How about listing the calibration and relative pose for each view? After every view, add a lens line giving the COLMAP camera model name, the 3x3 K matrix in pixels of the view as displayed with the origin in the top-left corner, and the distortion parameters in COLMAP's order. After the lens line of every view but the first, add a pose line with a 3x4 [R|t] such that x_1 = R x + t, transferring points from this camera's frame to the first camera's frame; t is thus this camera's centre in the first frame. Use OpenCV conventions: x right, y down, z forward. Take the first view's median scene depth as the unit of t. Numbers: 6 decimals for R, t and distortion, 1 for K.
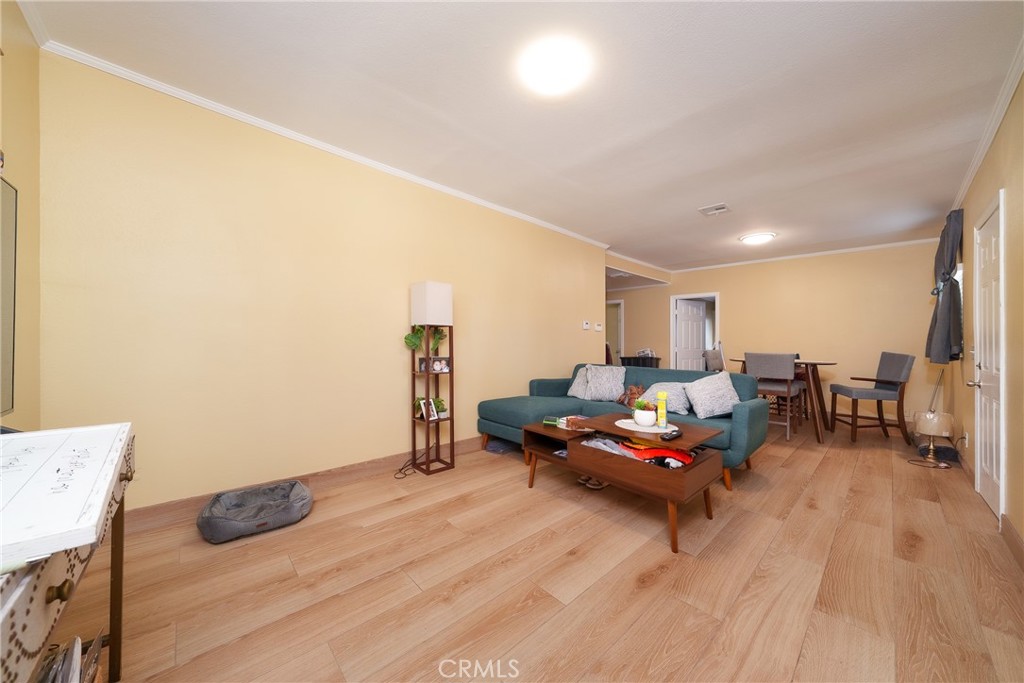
lens RADIAL K [[353.9, 0, 508.7], [0, 353.9, 337.1], [0, 0, 1]] dist [-0.003003, 0.000653]
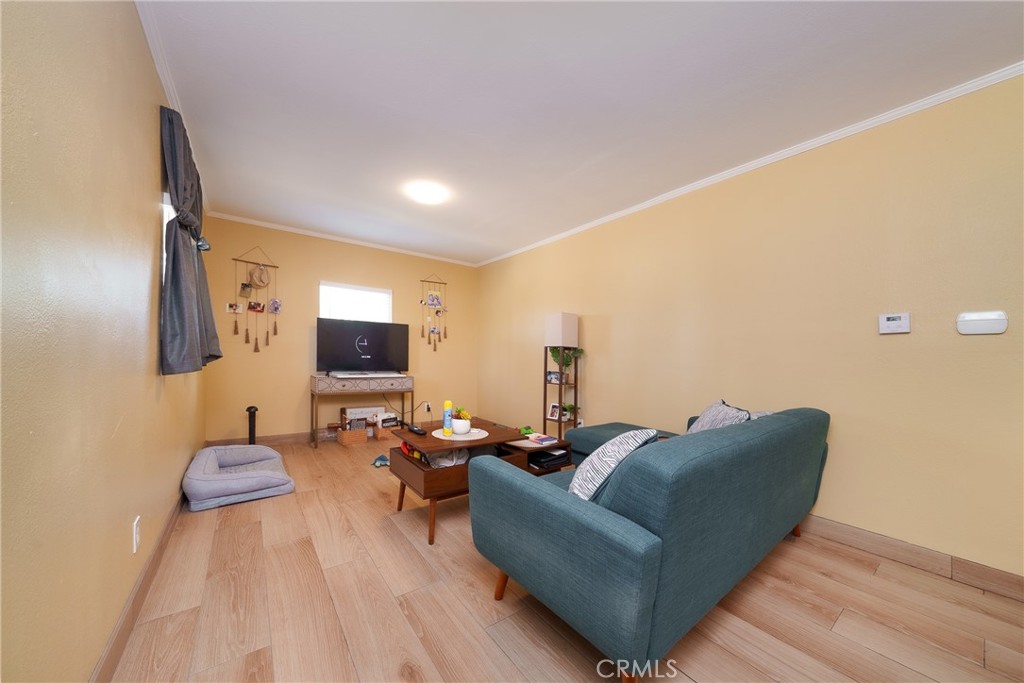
lens RADIAL K [[353.9, 0, 510.3], [0, 353.9, 353.9], [0, 0, 1]] dist [-0.003003, 0.000653]
pose [[-0.108073, -0.029450, -0.993707, 1.832076], [-0.011092, 0.999535, -0.028416, 0.053191], [0.994081, 0.007951, -0.108350, 1.612901]]
